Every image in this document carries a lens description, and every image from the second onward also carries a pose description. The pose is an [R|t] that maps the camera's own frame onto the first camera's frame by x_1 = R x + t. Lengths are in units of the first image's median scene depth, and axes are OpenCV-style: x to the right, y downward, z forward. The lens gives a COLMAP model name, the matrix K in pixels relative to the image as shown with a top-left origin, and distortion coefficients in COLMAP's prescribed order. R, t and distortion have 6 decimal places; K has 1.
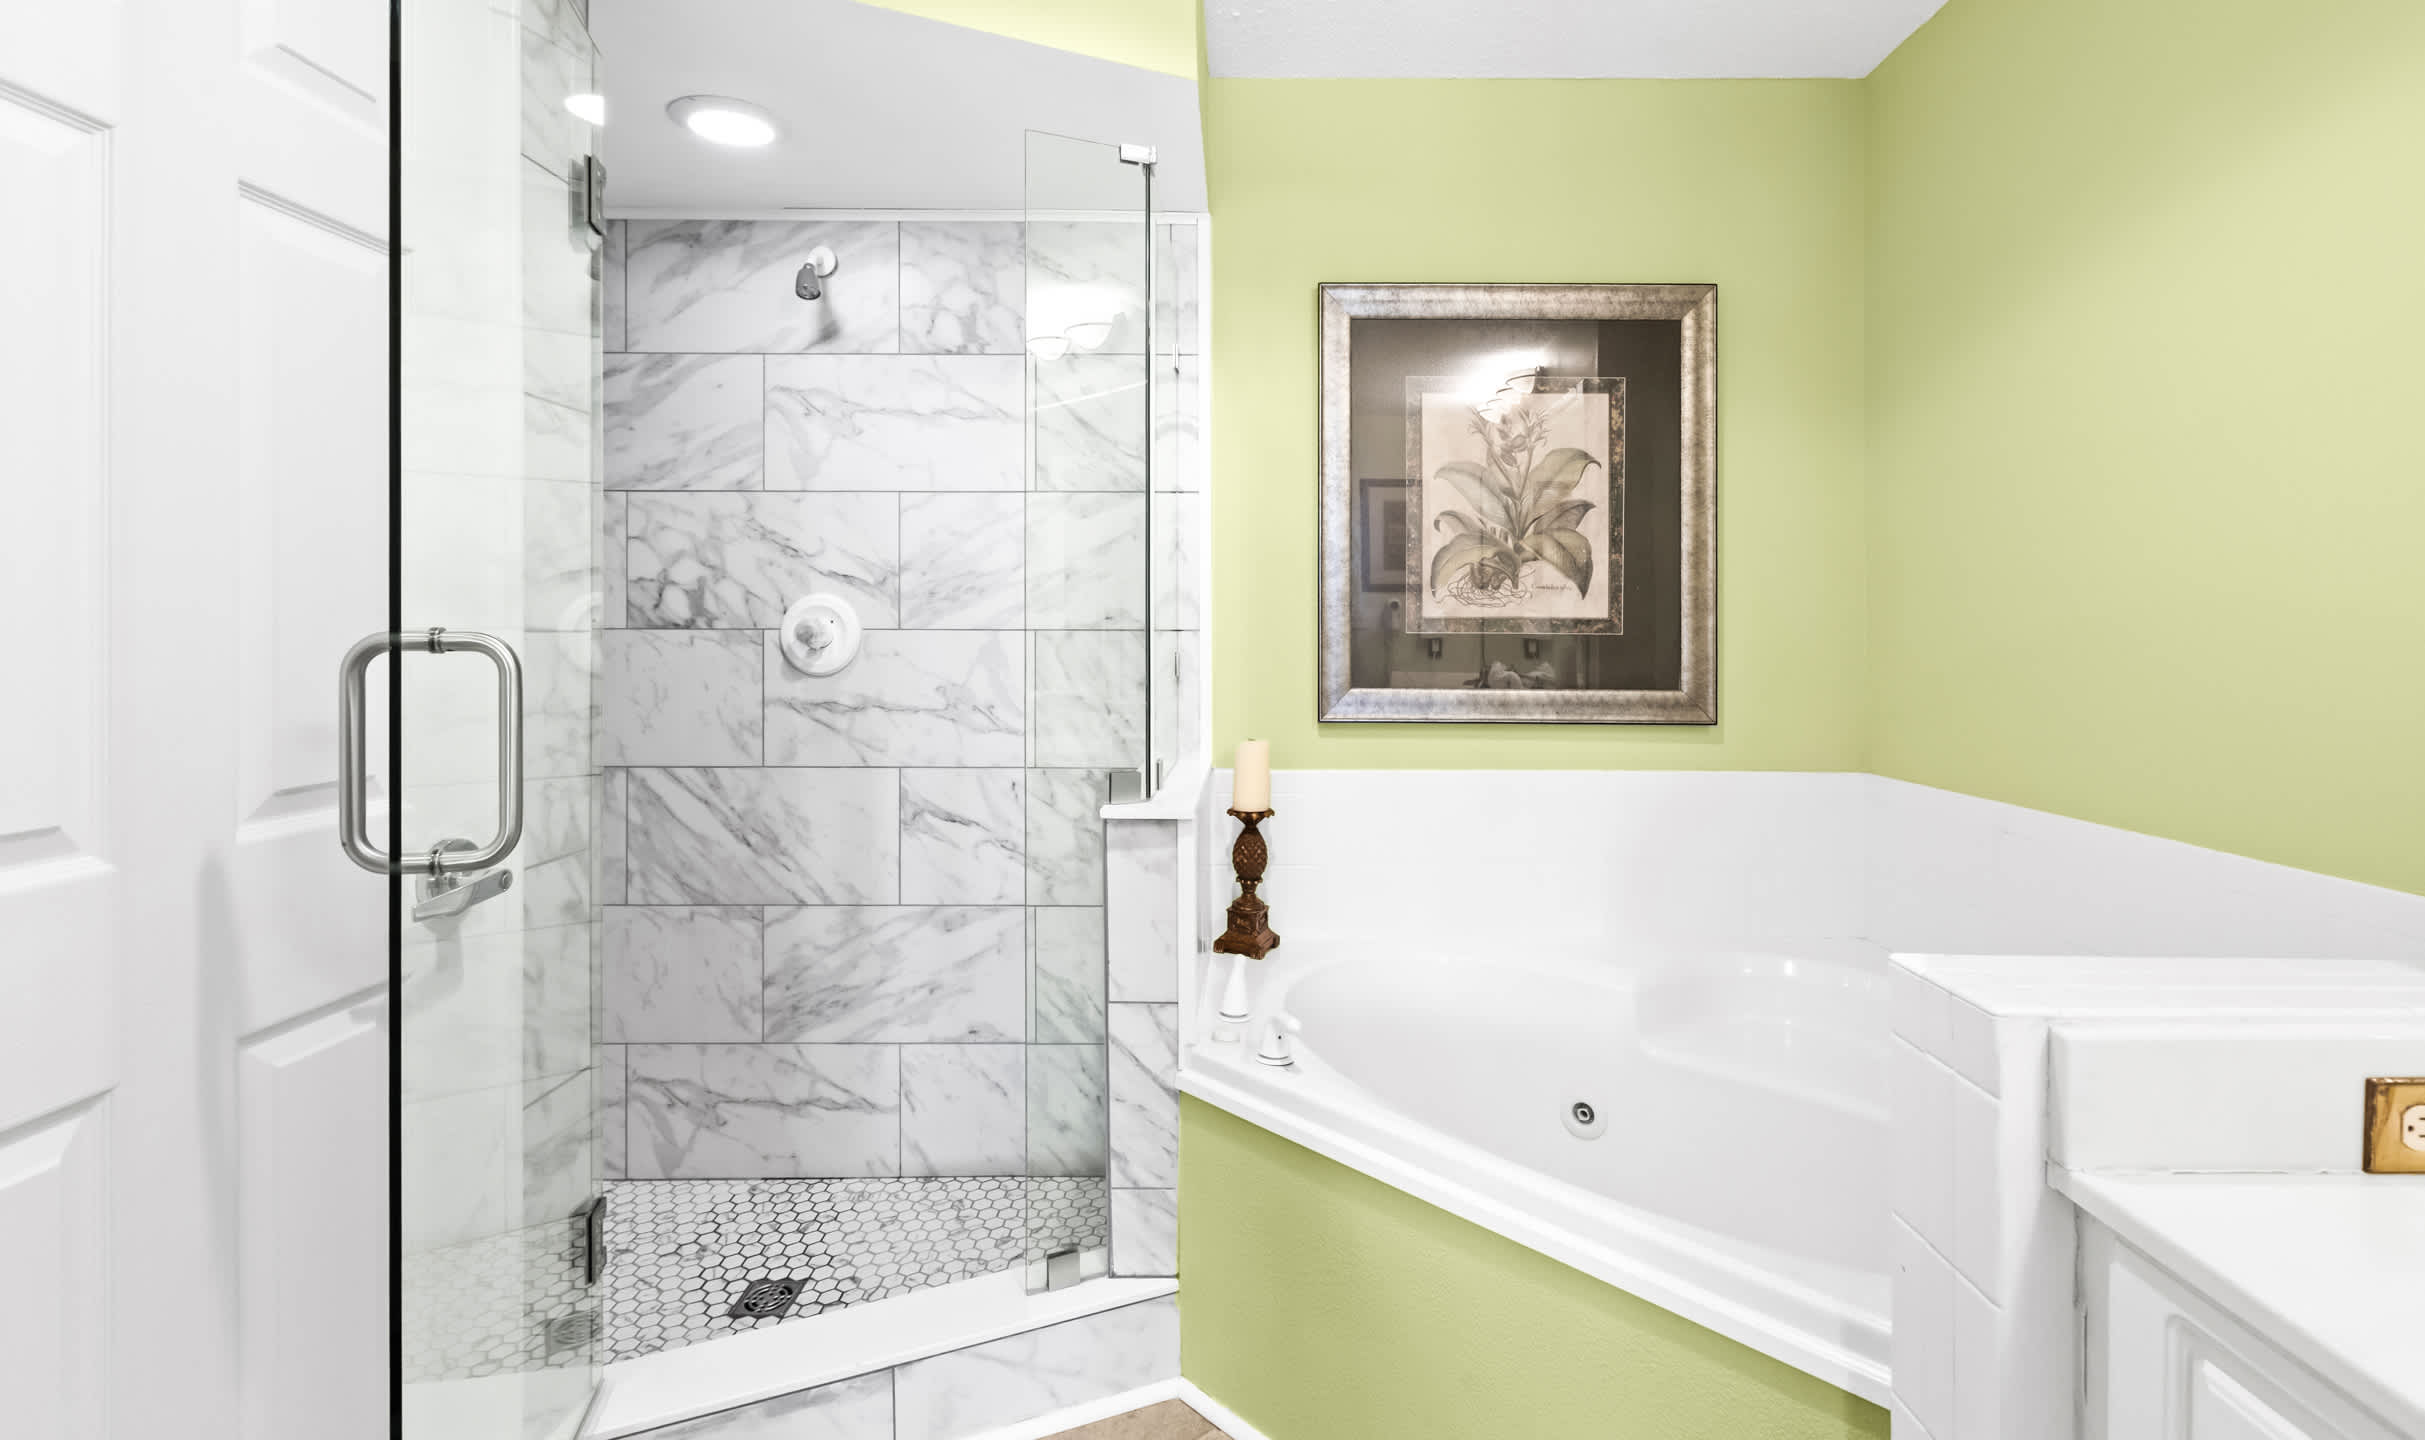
lens RADIAL K [[1112.8, 0, 1264.5], [0, 1112.8, 621.3], [0, 0, 1]] dist [0.002795, -0.002237]
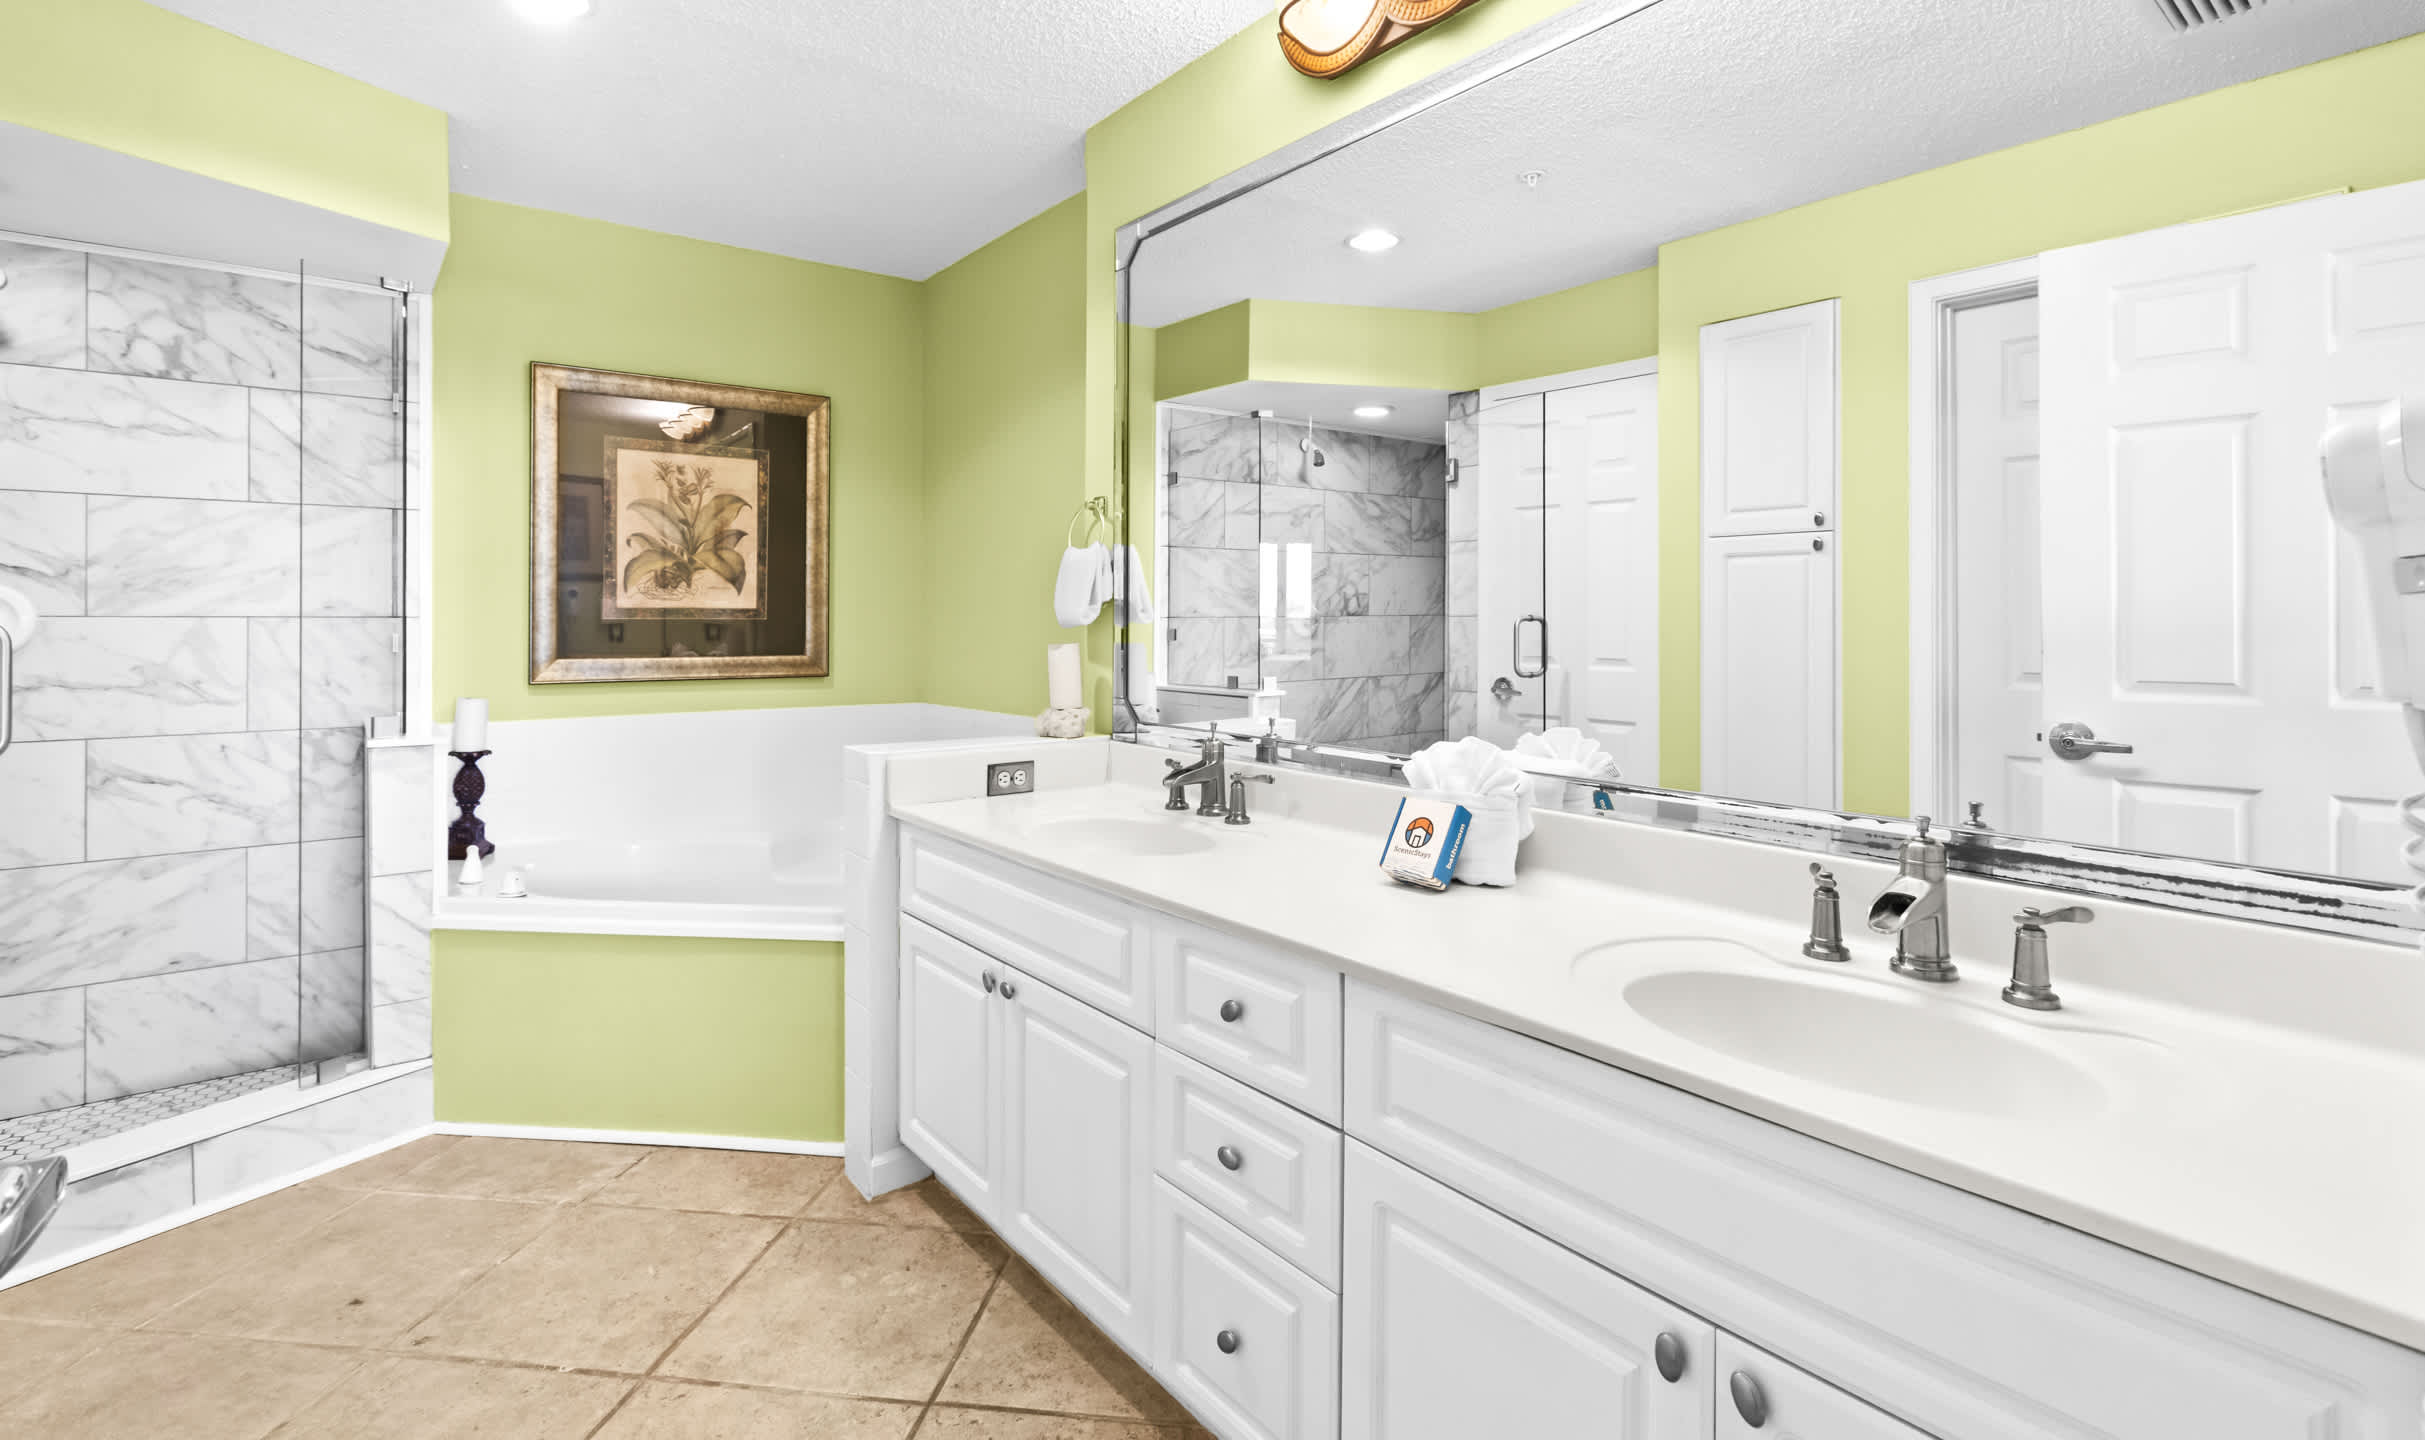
lens RADIAL K [[1112.8, 0, 1259.2], [0, 1112.8, 606.7], [0, 0, 1]] dist [0.002795, -0.002237]
pose [[0.774930, 0.004082, 0.632034, -0.121056], [-0.004207, 0.999990, -0.001300, -0.006129], [-0.632033, -0.001651, 0.774940, -0.619976]]
